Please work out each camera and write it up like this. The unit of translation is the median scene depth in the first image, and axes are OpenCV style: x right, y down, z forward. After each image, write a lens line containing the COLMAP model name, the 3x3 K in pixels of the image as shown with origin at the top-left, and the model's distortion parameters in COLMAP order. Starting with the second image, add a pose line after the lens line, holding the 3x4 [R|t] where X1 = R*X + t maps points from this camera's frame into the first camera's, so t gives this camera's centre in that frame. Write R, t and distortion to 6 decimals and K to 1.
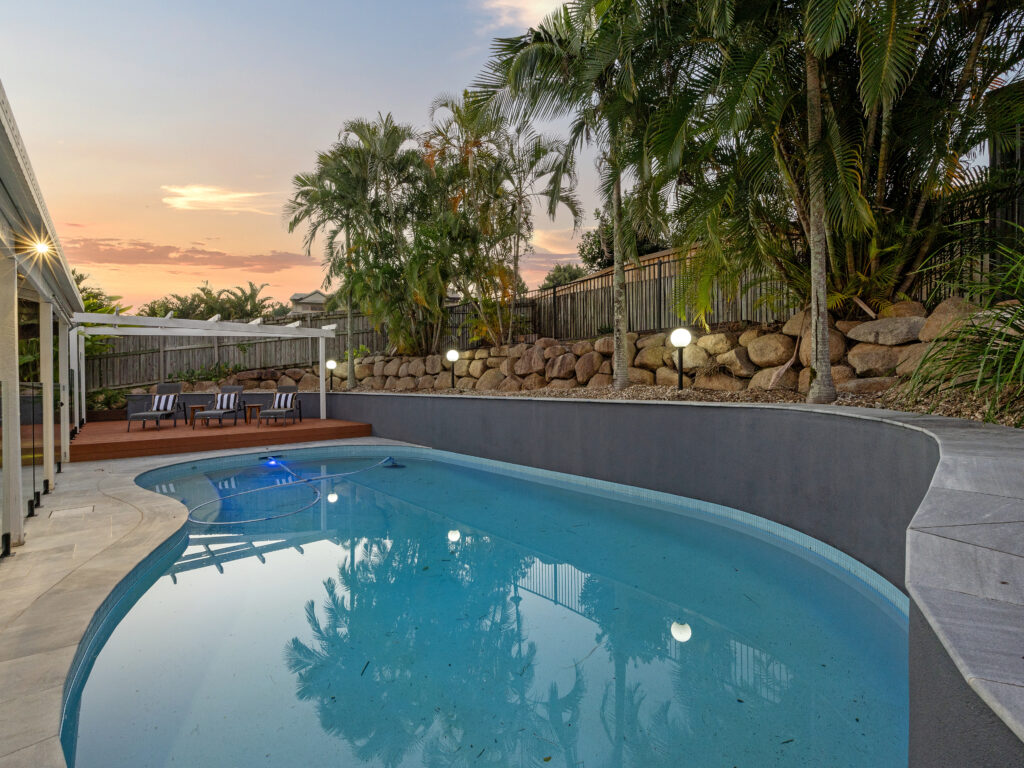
lens RADIAL K [[467.0, 0, 512.6], [0, 467.0, 384.5], [0, 0, 1]] dist [-0.004754, 0.001959]
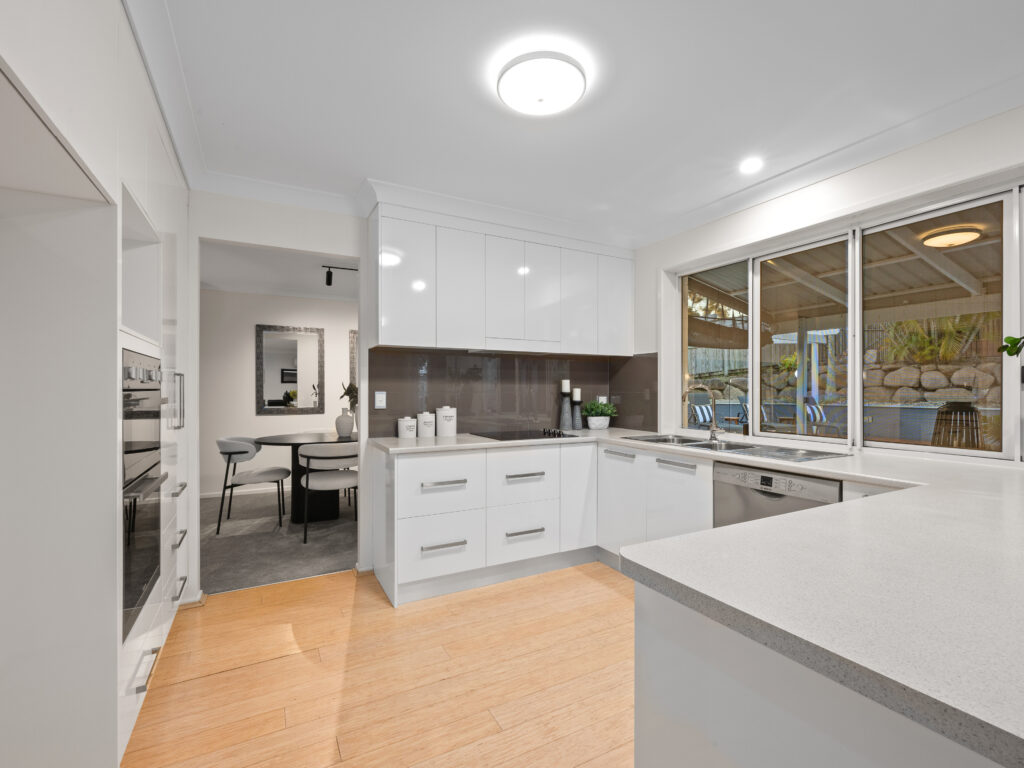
lens RADIAL K [[467.0, 0, 514.7], [0, 467.0, 389.0], [0, 0, 1]] dist [-0.004754, 0.001959]
pose [[0.977022, 0.005608, -0.213062, -1.228870], [-0.006948, 0.999961, -0.005539, -0.005122], [0.213023, 0.006892, 0.977023, -0.041672]]
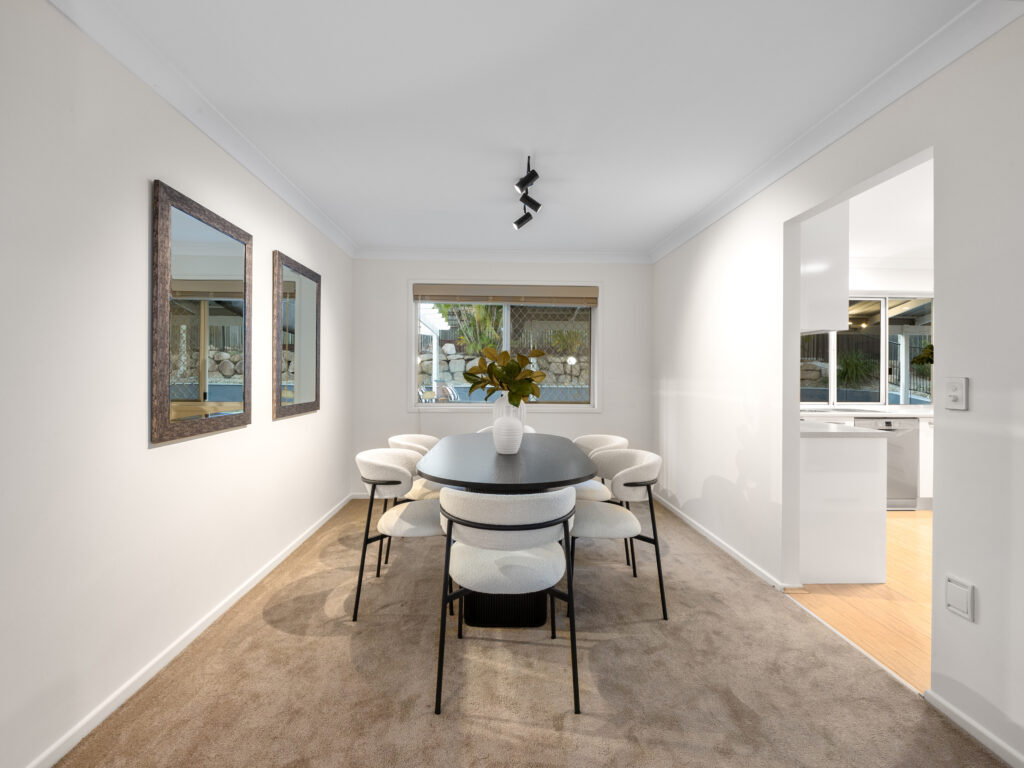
lens RADIAL K [[467.0, 0, 513.5], [0, 467.0, 376.9], [0, 0, 1]] dist [-0.004754, 0.001959]
pose [[0.616190, 0.005216, 0.787580, -1.801516], [-0.004984, 0.999984, -0.002724, -0.003734], [-0.787582, -0.002246, 0.616206, 0.254005]]
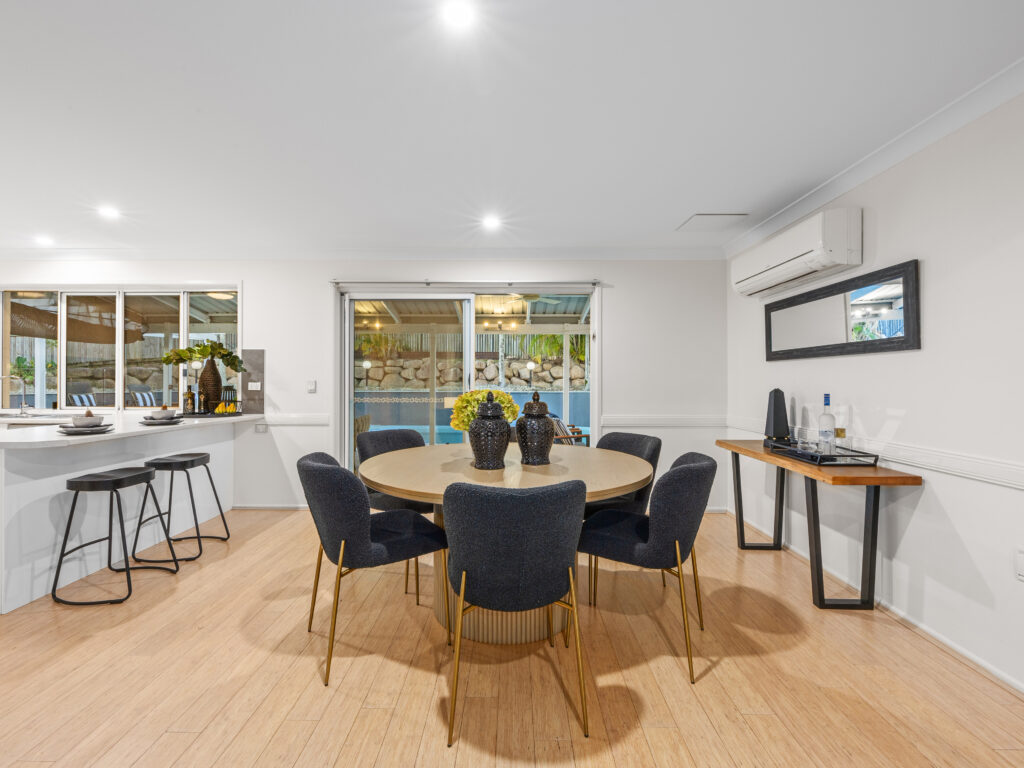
lens RADIAL K [[467.0, 0, 510.8], [0, 467.0, 379.3], [0, 0, 1]] dist [-0.004754, 0.001959]
pose [[0.657453, 0.009575, 0.753435, -1.188687], [-0.003329, 0.999946, -0.009802, -0.003585], [-0.753488, 0.003936, 0.657450, -0.412682]]
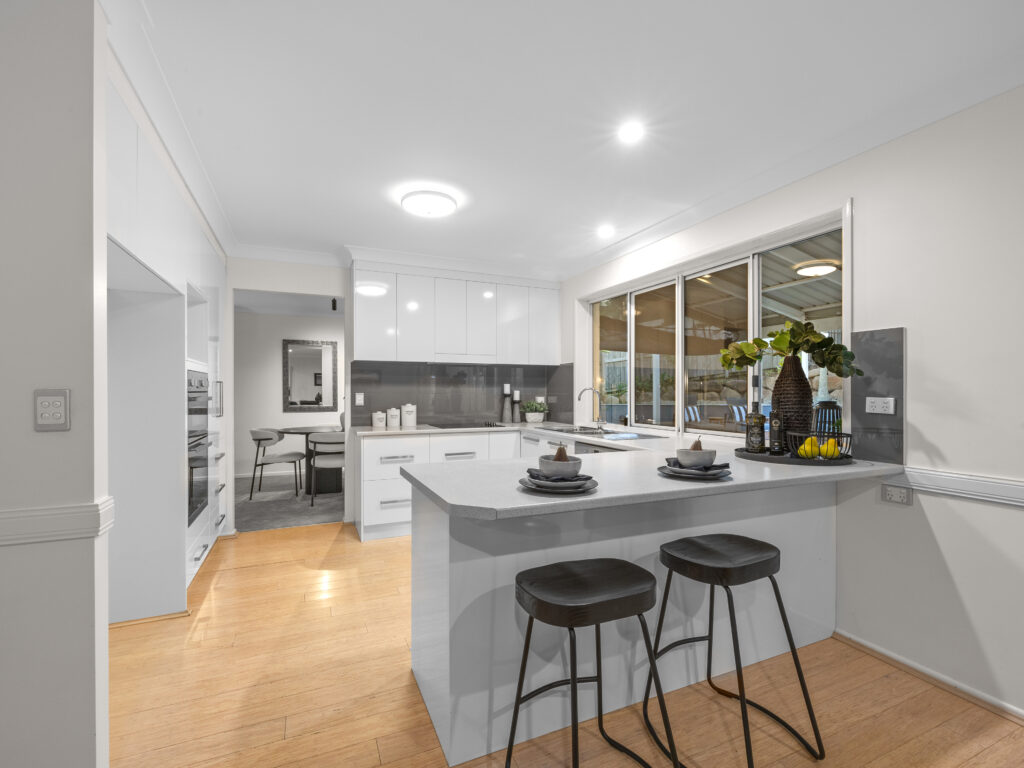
lens RADIAL K [[467.0, 0, 511.9], [0, 467.0, 392.5], [0, 0, 1]] dist [-0.004754, 0.001959]
pose [[0.957311, 0.005620, -0.289004, -1.100258], [-0.006468, 0.999977, -0.001980, -0.005161], [0.288986, 0.003764, 0.957326, -0.147406]]
